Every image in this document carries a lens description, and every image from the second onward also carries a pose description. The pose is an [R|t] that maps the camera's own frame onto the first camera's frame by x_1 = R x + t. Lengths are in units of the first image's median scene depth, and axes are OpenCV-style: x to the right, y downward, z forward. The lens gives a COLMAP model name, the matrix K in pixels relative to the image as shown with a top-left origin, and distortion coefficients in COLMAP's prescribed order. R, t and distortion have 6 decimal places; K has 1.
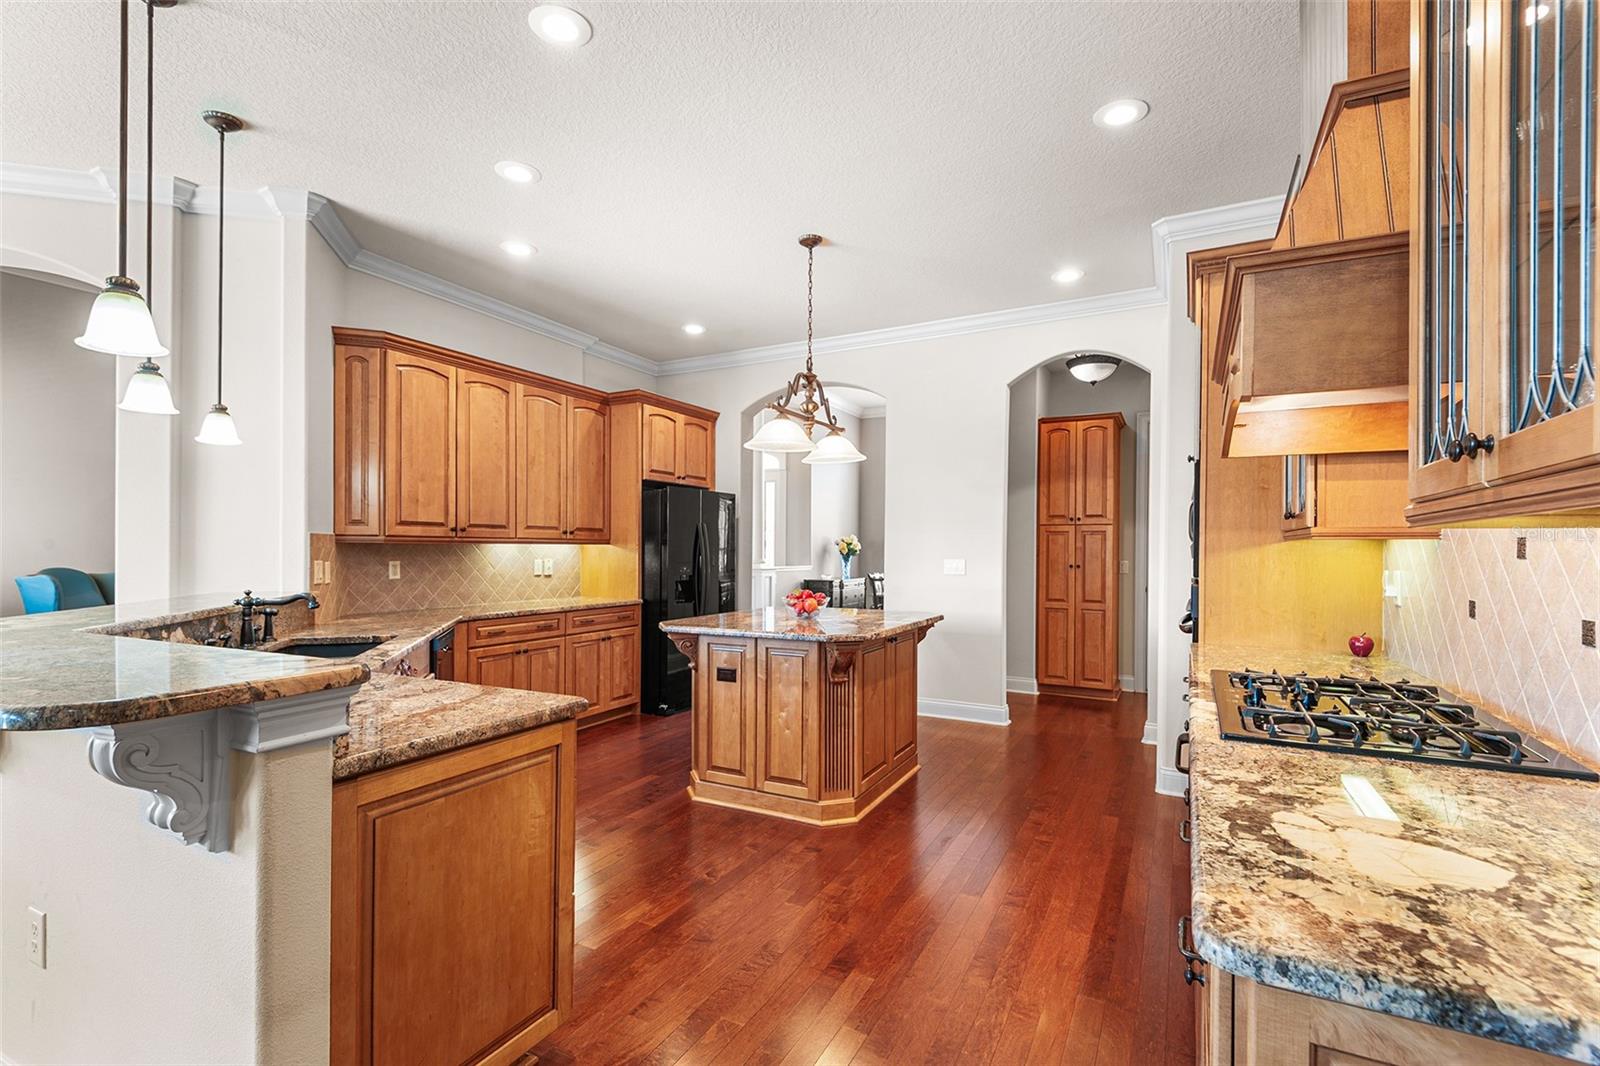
lens RADIAL K [[727.9, 0, 800.5], [0, 727.9, 543.9], [0, 0, 1]] dist [0.038347, -0.028246]
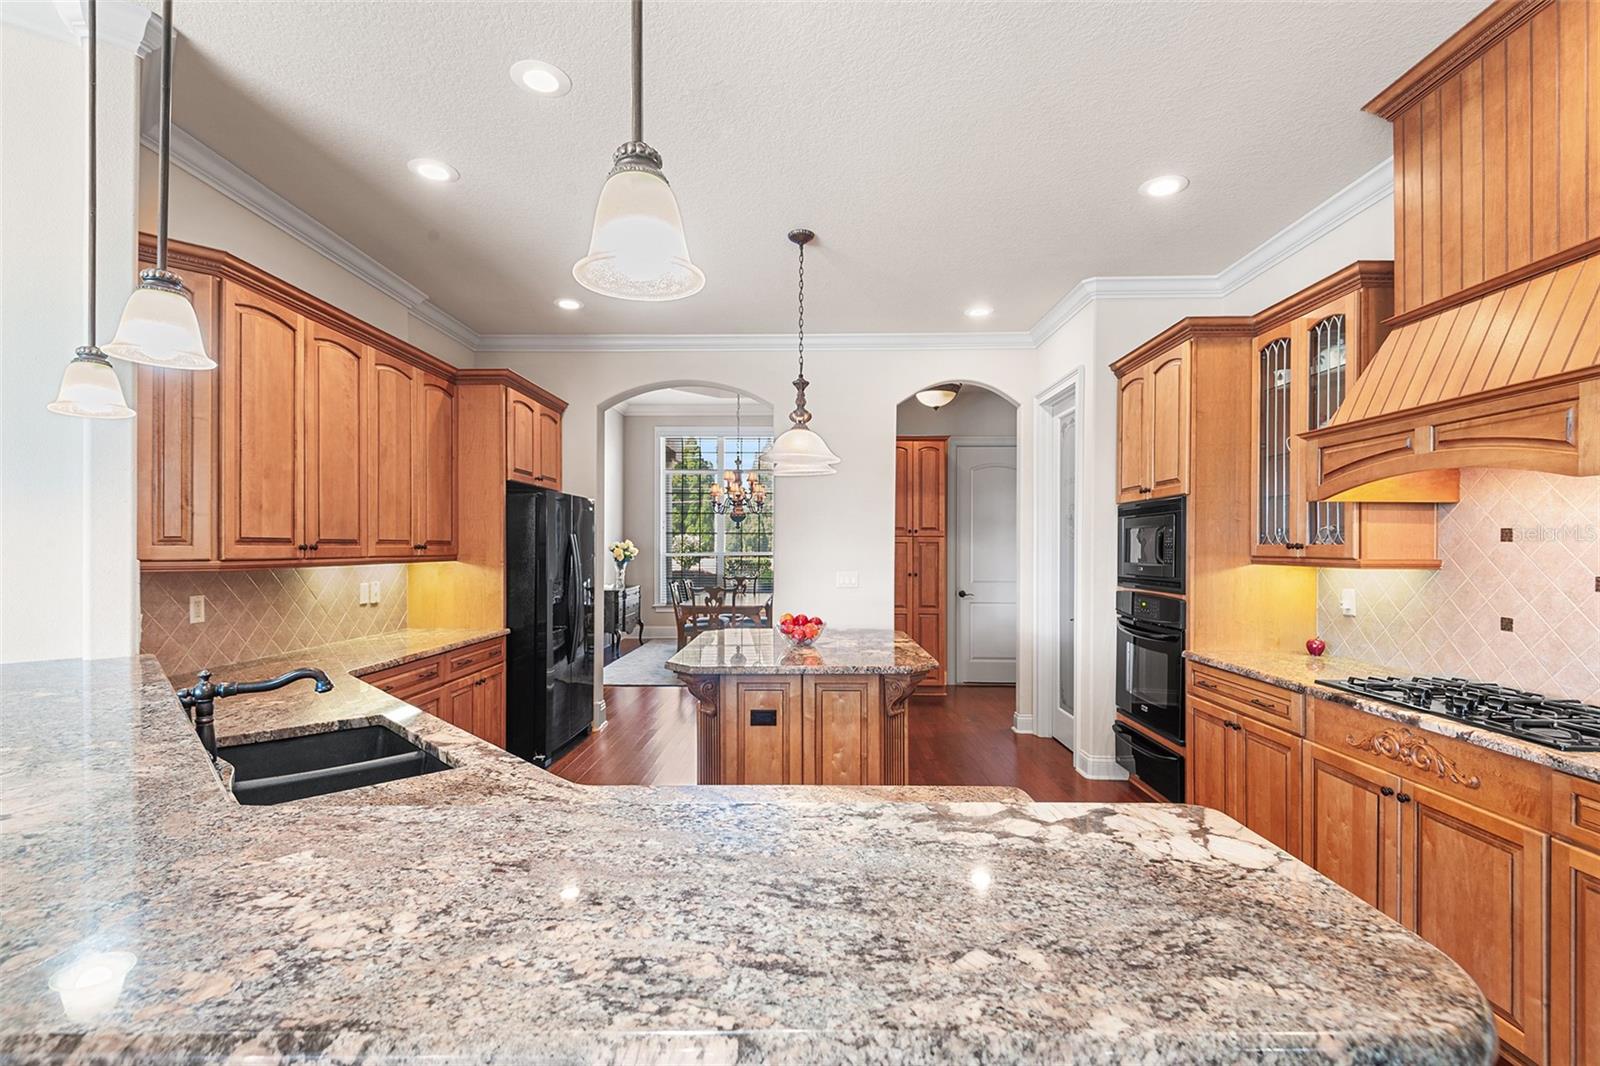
lens RADIAL K [[727.9, 0, 800.5], [0, 727.9, 543.9], [0, 0, 1]] dist [0.038347, -0.028246]
pose [[0.891659, -0.000688, 0.452706, -0.348000], [-0.001106, 0.999993, 0.003696, -0.025151], [-0.452705, -0.003796, 0.891652, 0.149400]]
